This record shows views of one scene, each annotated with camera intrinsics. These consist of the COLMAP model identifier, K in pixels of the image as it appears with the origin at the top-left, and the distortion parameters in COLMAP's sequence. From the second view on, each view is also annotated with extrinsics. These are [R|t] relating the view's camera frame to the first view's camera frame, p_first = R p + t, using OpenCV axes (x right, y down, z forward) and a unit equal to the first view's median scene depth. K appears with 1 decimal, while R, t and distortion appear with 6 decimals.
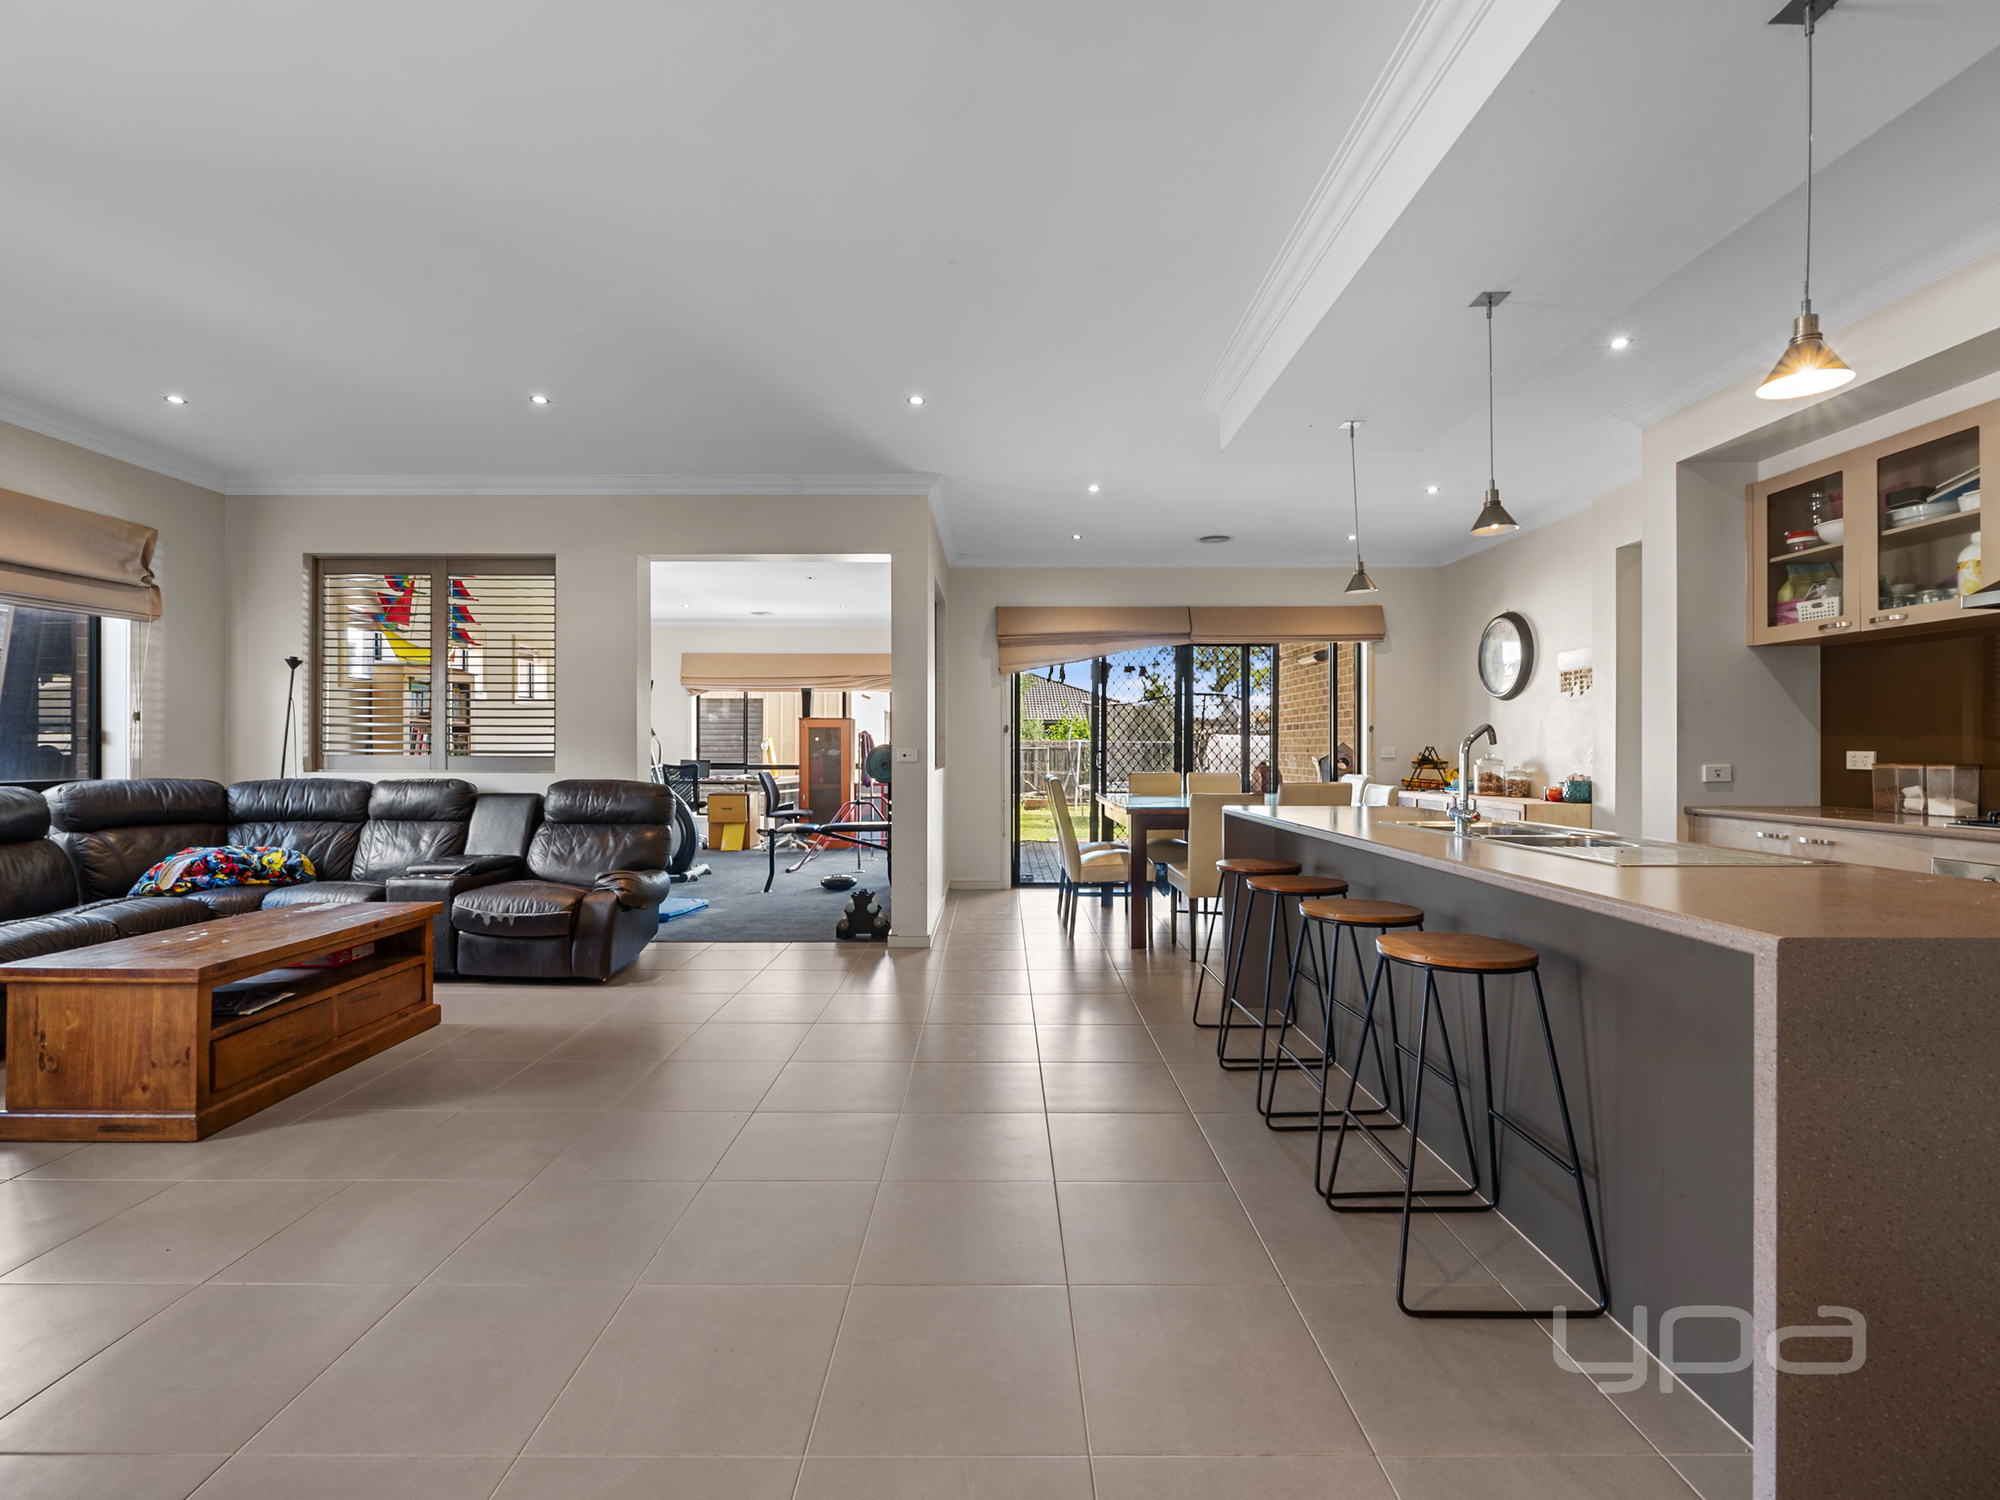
lens RADIAL K [[899.6, 0, 999.8], [0, 899.6, 739.4], [0, 0, 1]] dist [-0.001693, -0.000336]
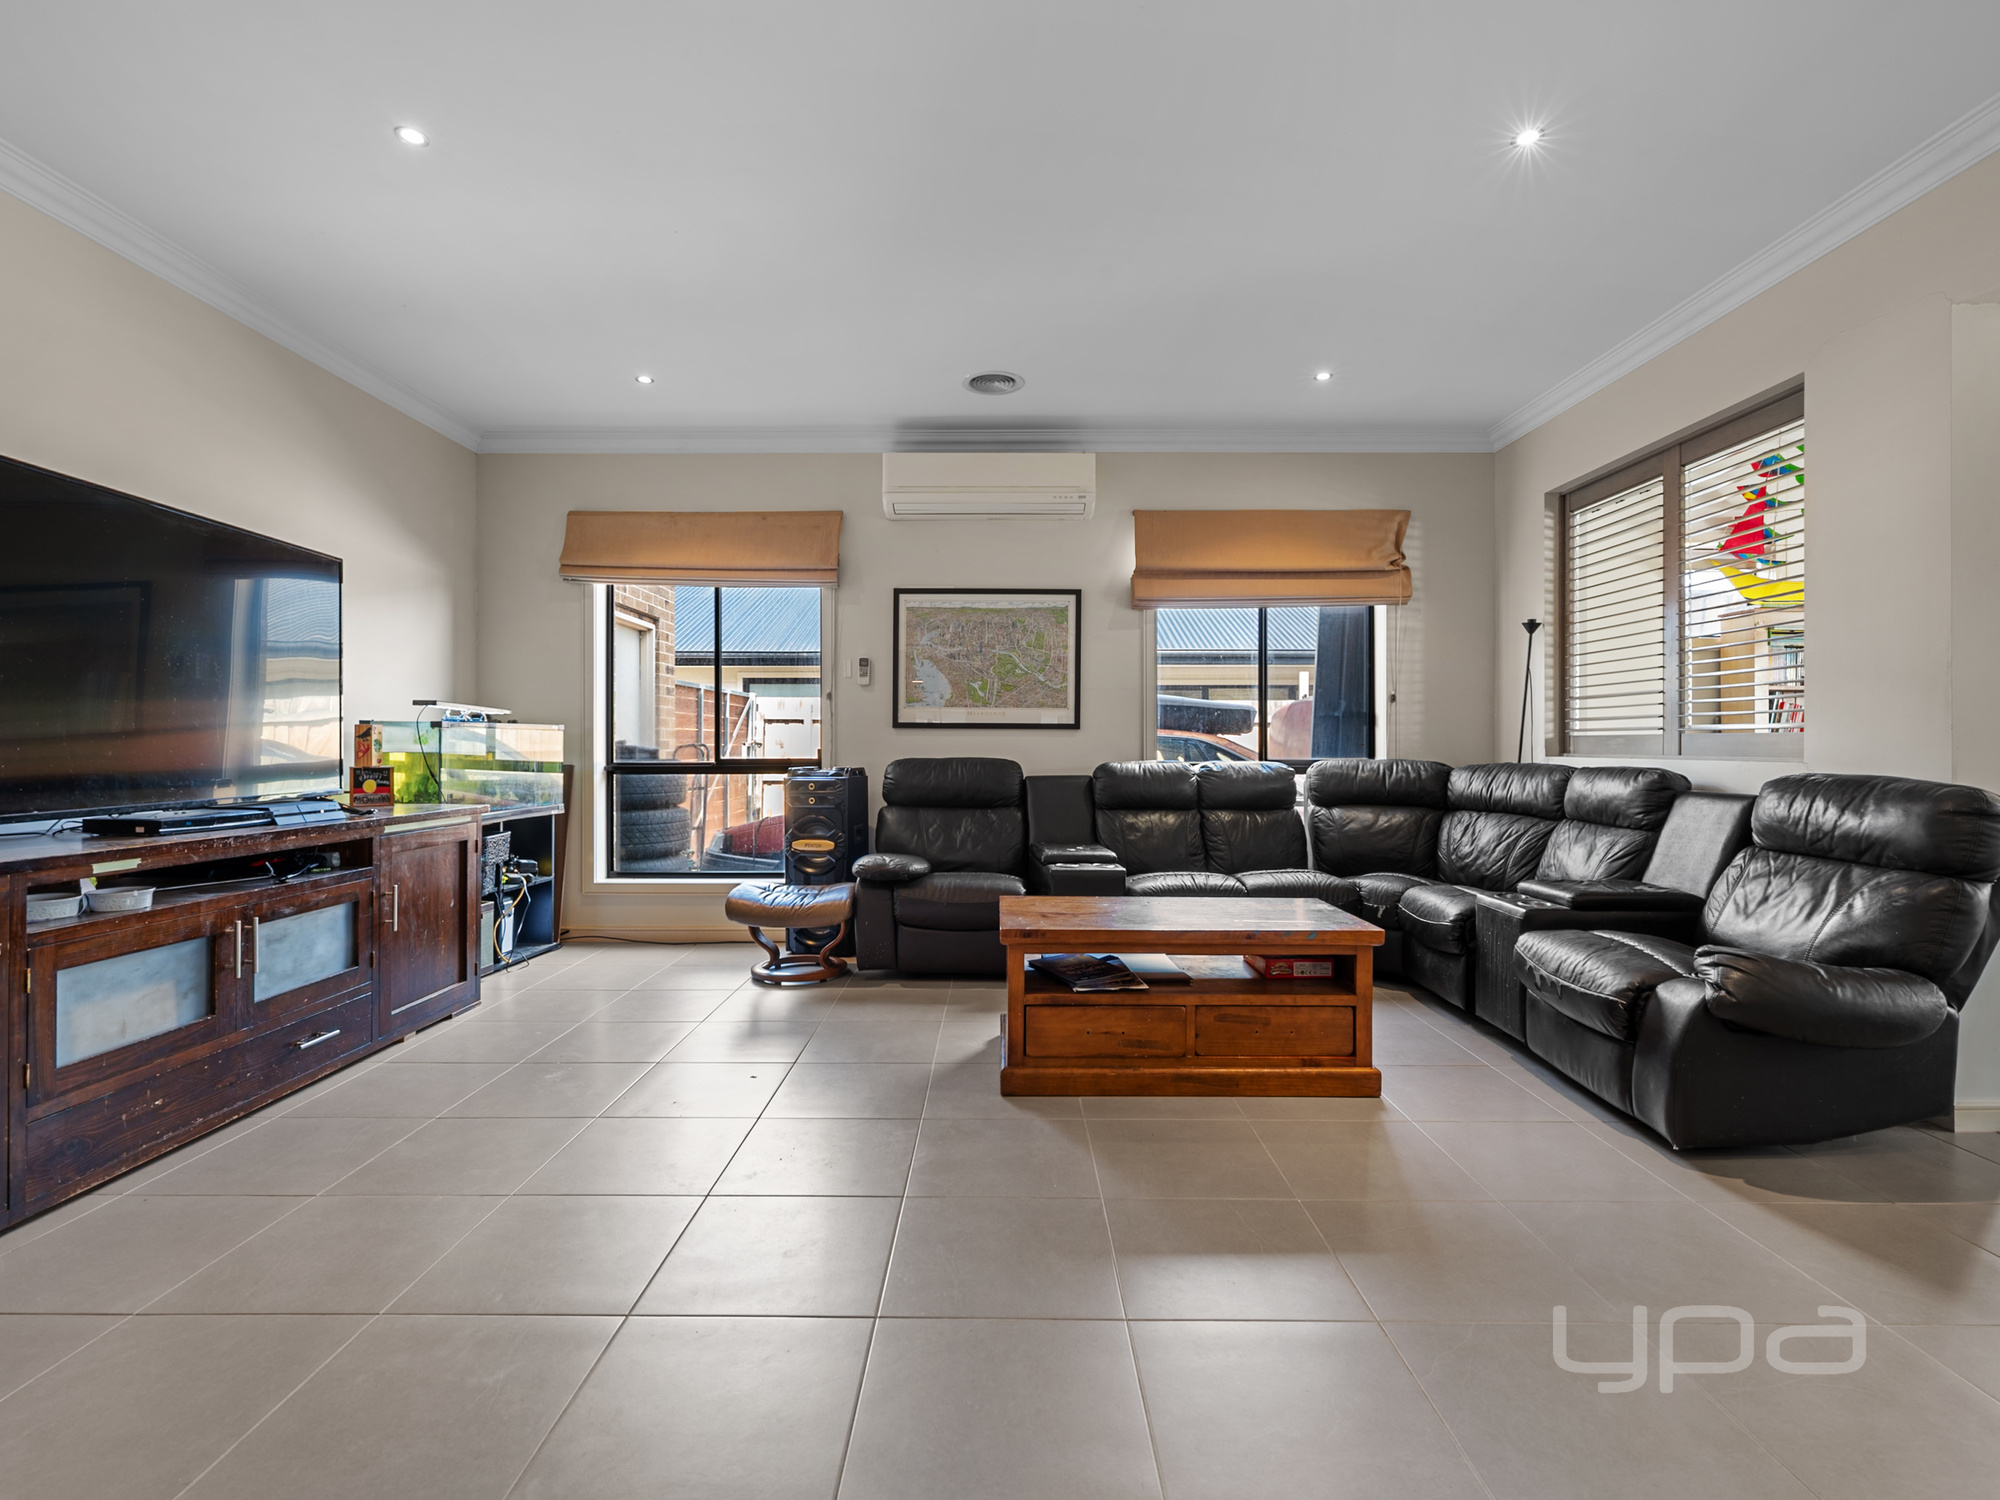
lens RADIAL K [[945.9, 0, 995.9], [0, 945.9, 749.7], [0, 0, 1]] dist [-0.012890, -0.001058]
pose [[-0.003071, -0.000553, -0.999995, 0.100006], [0.014672, 0.999892, -0.000598, 0.023870], [0.999888, -0.014674, -0.003062, 0.501284]]
